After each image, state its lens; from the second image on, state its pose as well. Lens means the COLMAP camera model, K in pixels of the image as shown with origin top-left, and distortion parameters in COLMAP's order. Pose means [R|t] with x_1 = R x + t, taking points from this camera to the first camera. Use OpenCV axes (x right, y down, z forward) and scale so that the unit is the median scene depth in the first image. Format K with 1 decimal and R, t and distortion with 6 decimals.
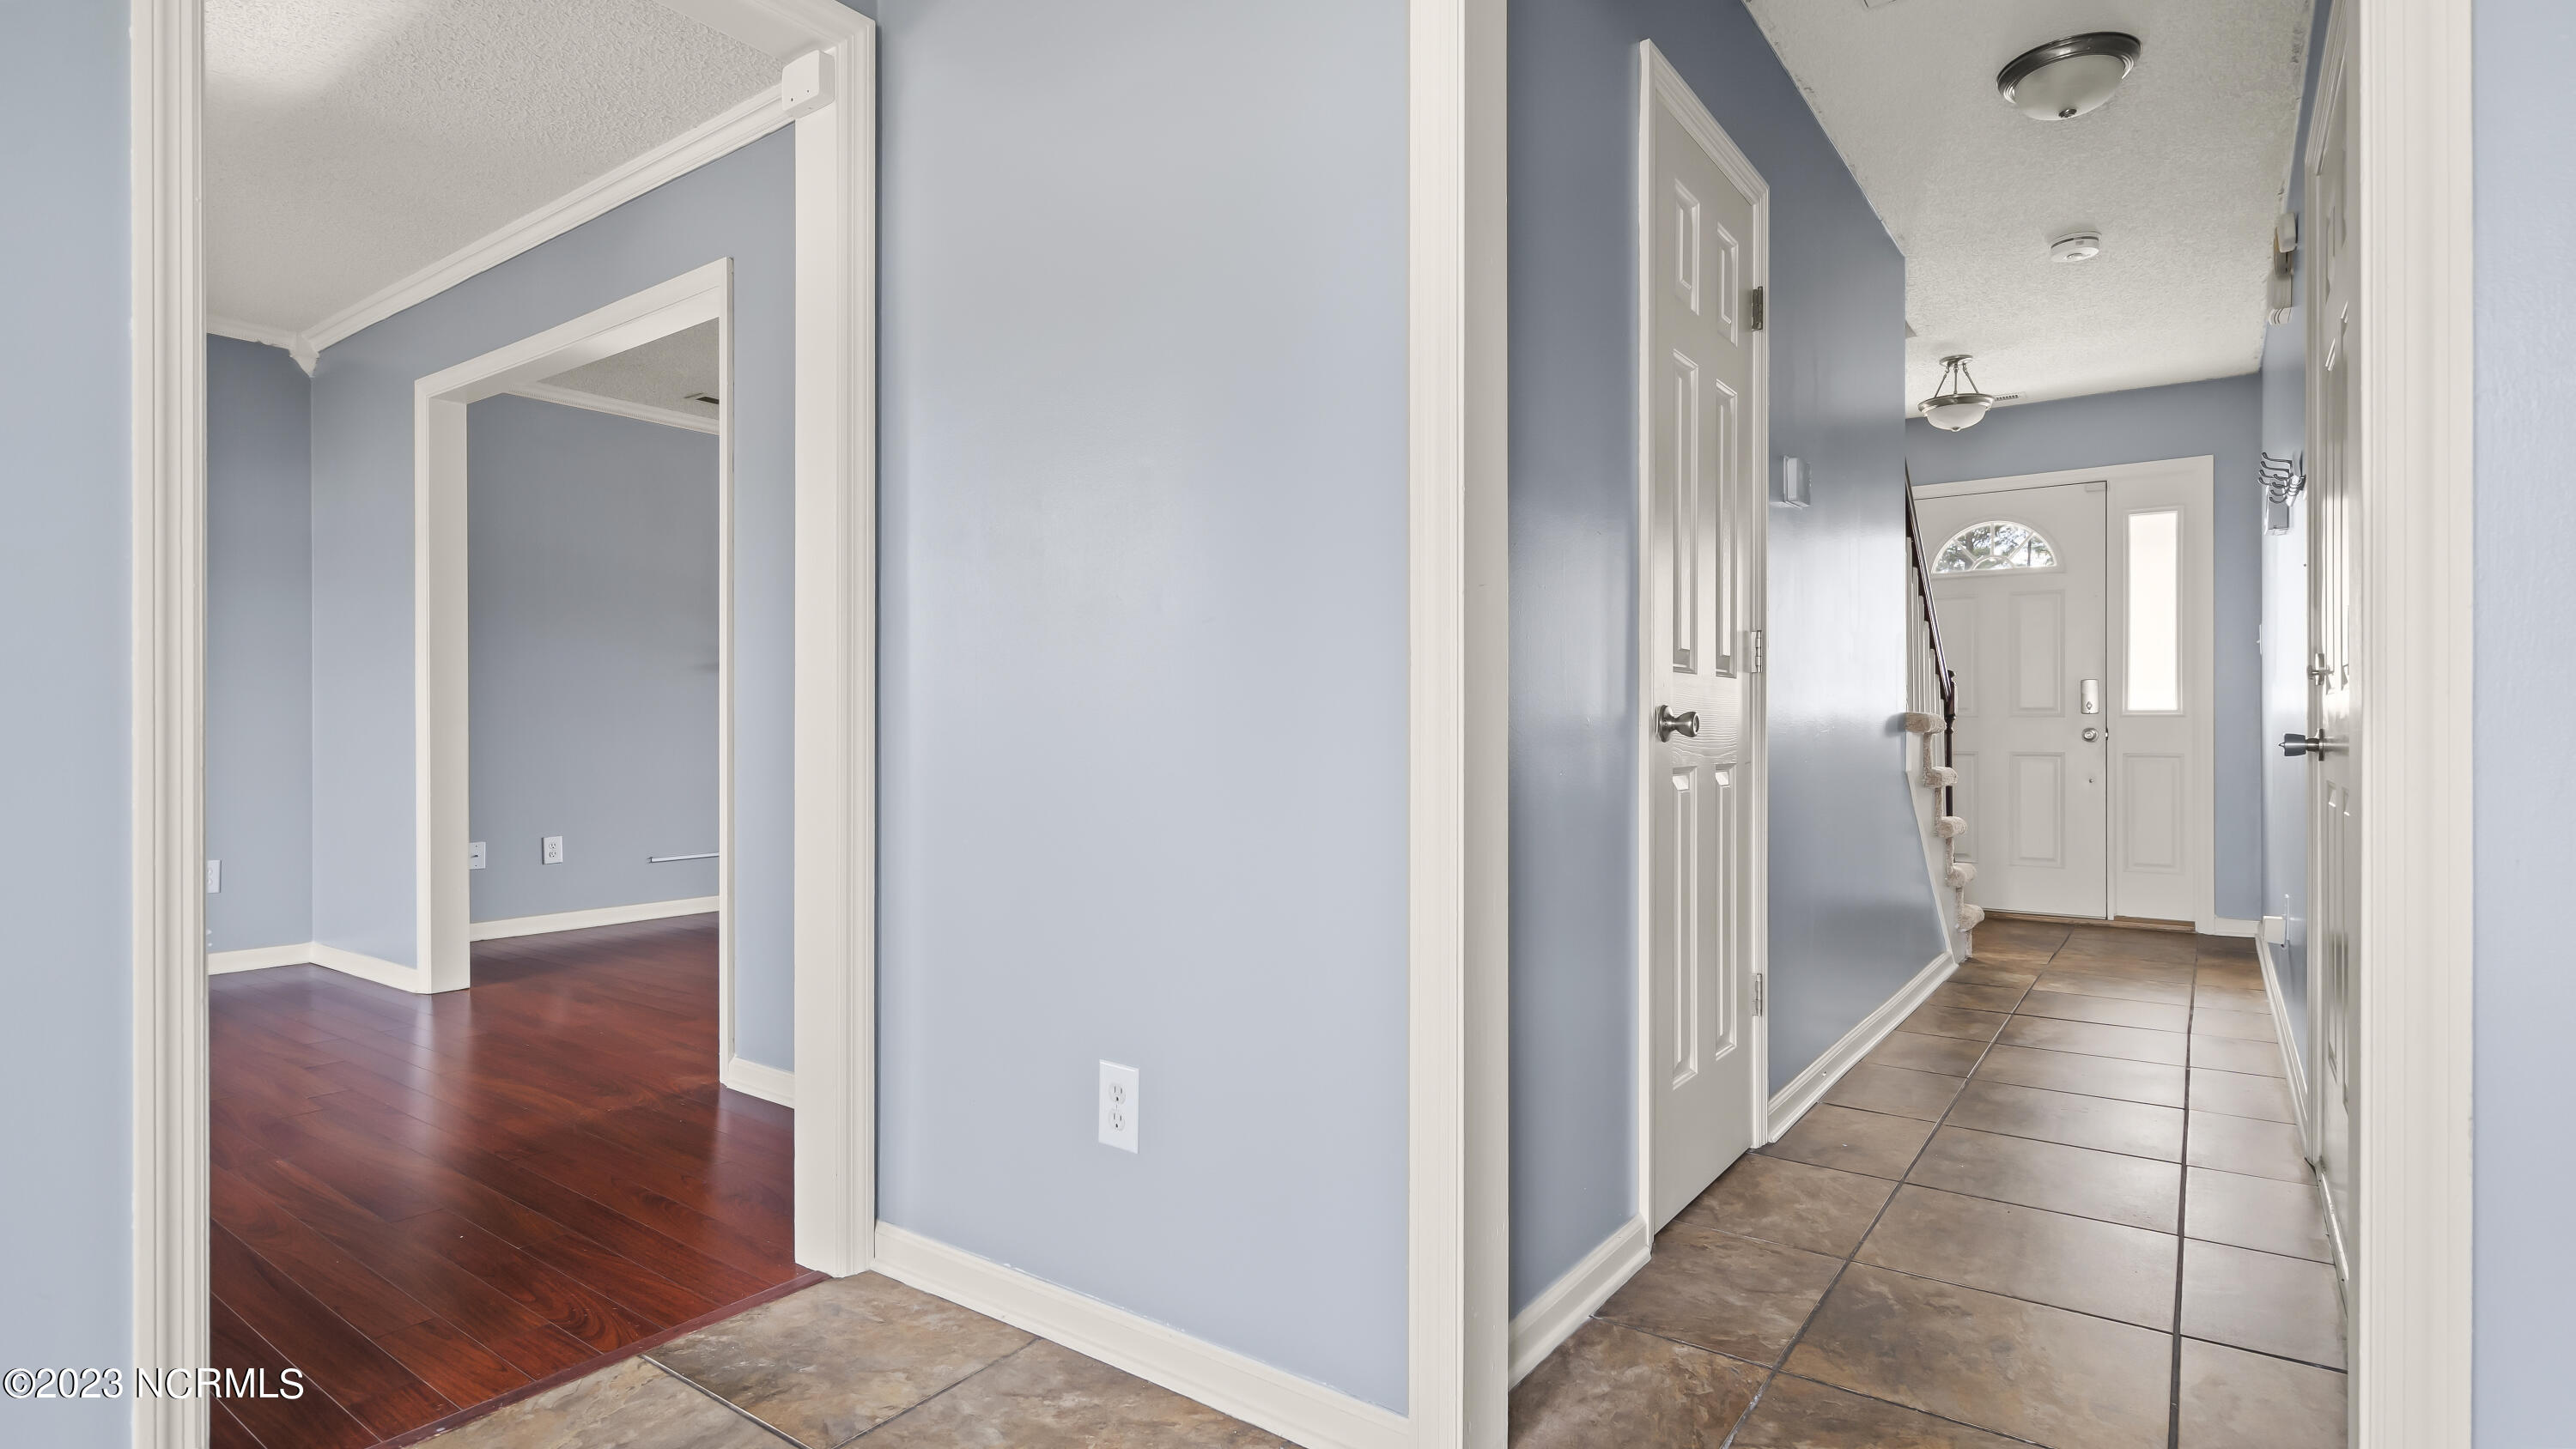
lens RADIAL K [[1263.5, 0, 1294.5], [0, 1263.5, 721.8], [0, 0, 1]] dist [0.000053, 0.000139]
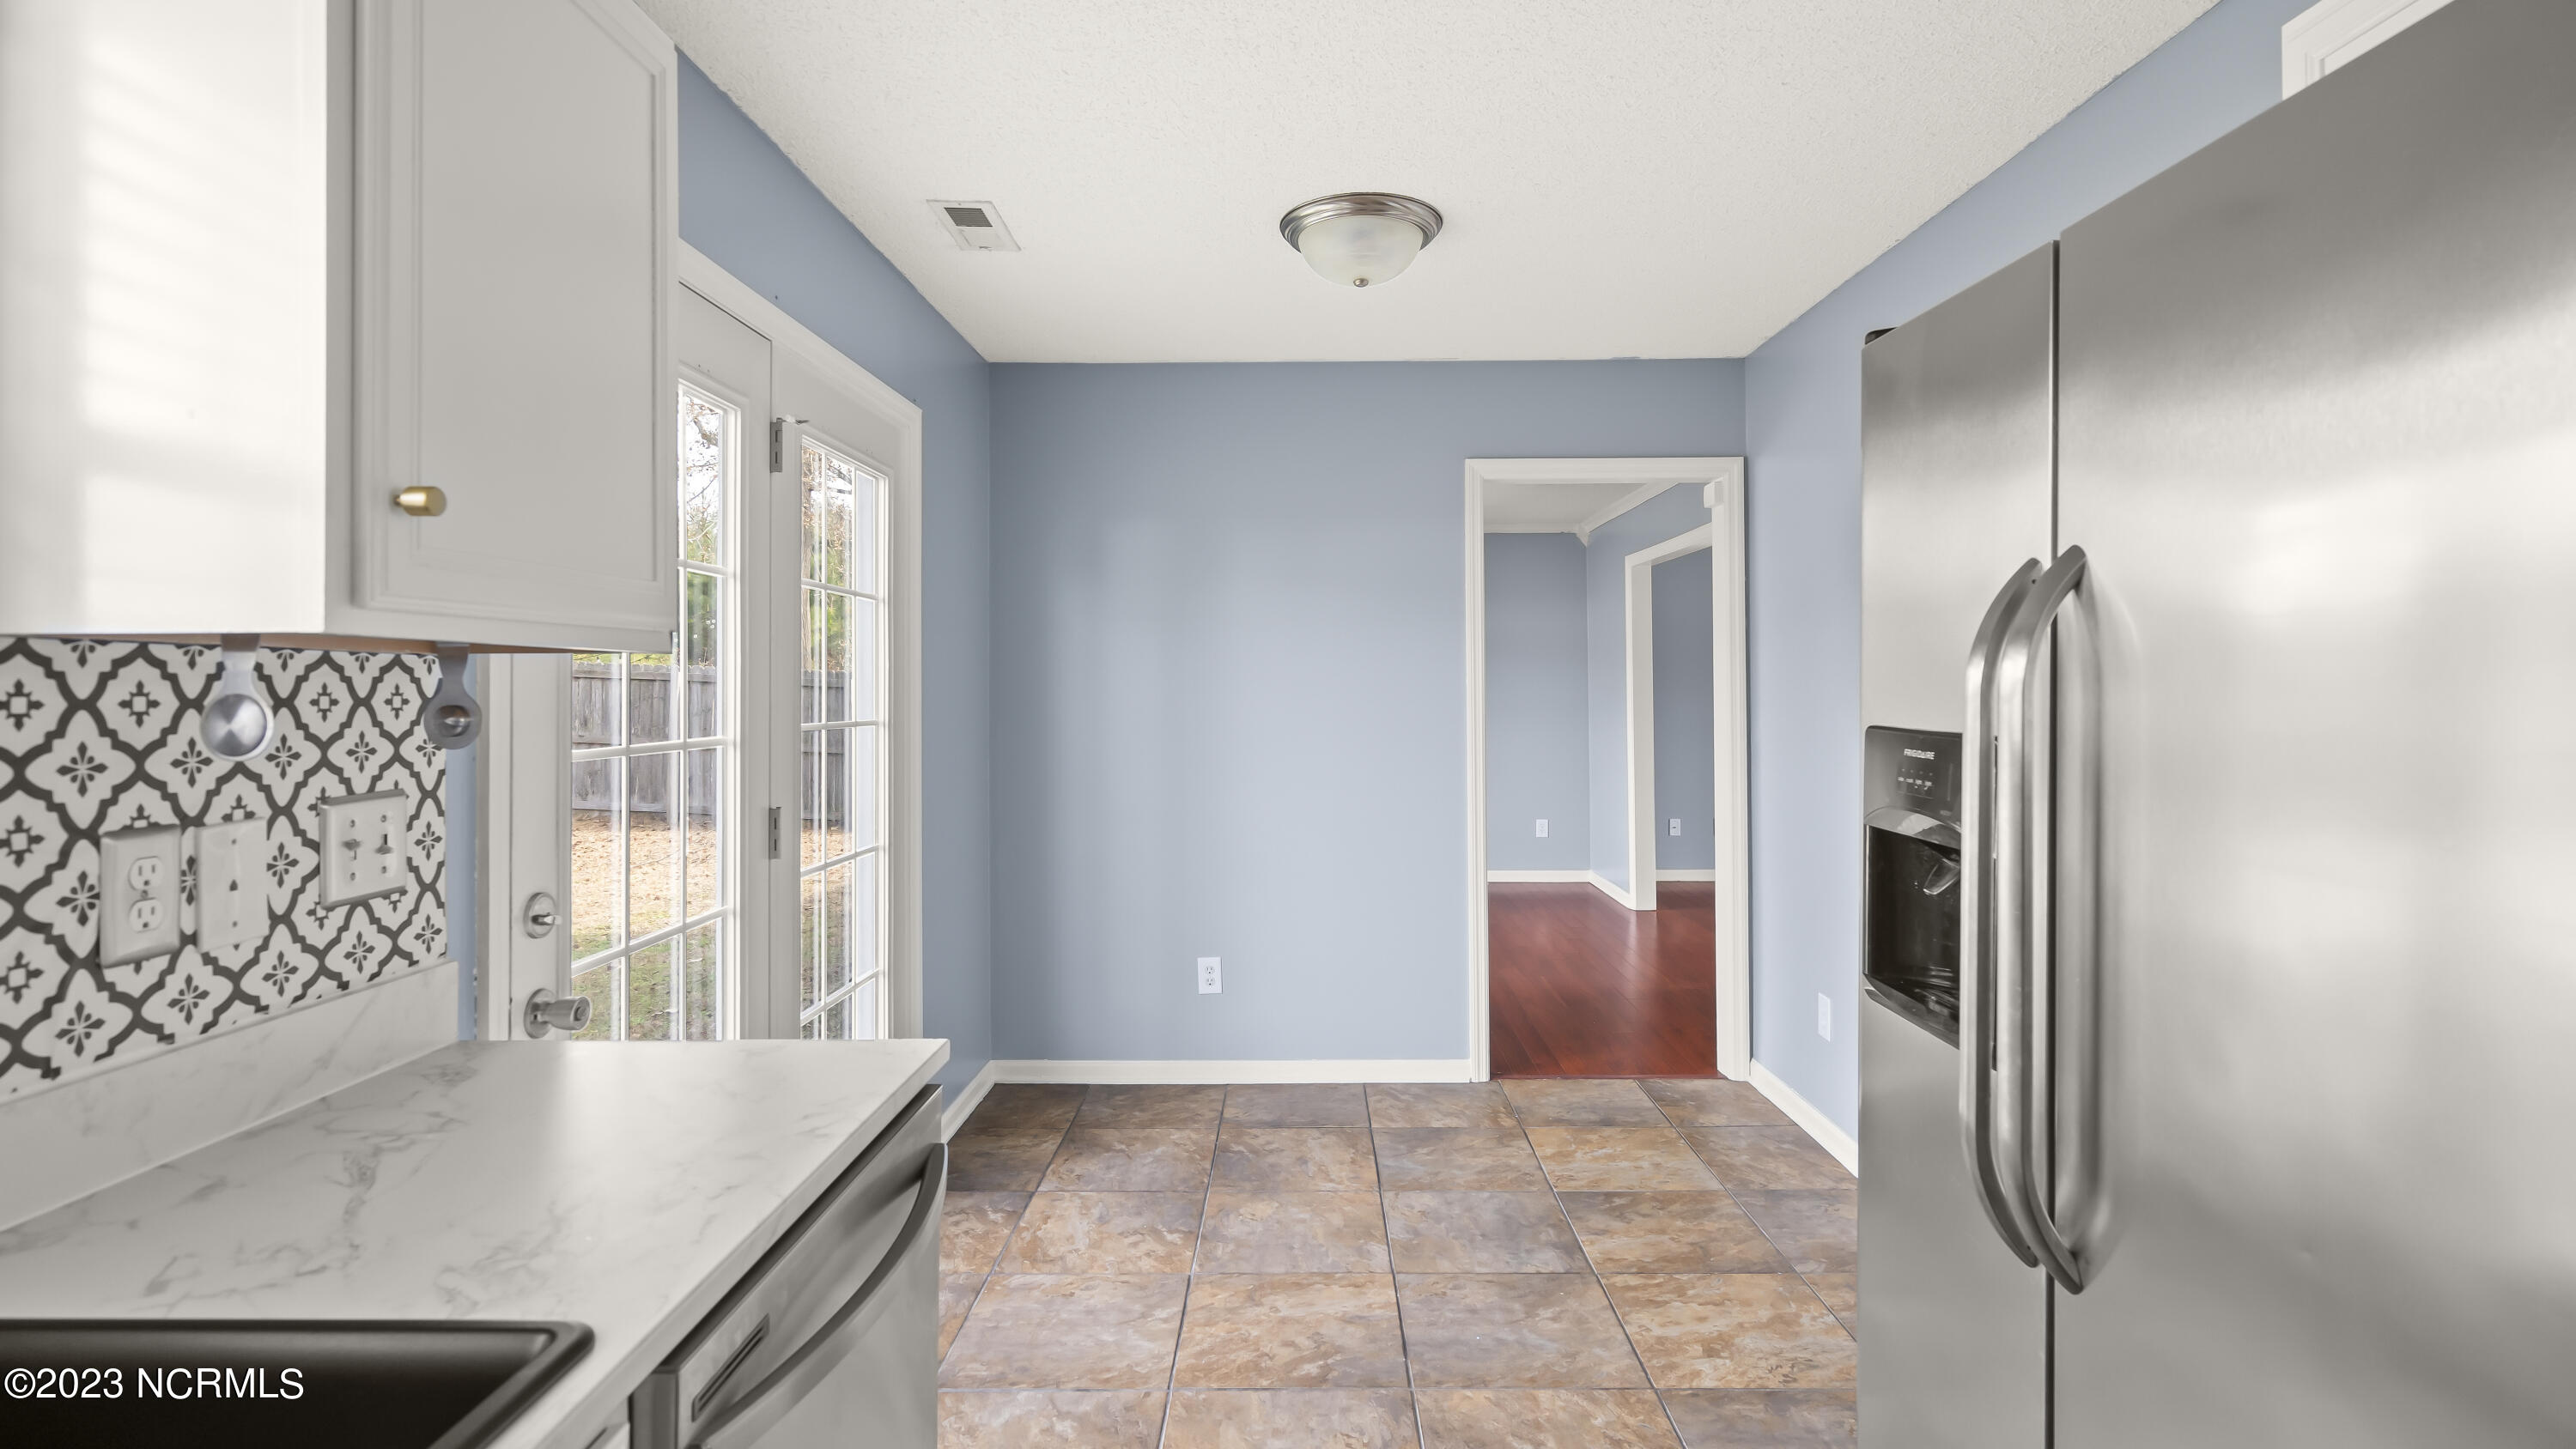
lens RADIAL K [[1207.5, 0, 1288.3], [0, 1207.5, 696.2], [0, 0, 1]] dist [-0.000501, 0.001614]
pose [[0.573949, 0.006300, -0.818867, 0.805367], [0.002565, 0.999952, 0.009491, -0.190685], [0.818887, -0.007548, 0.573905, -0.676084]]
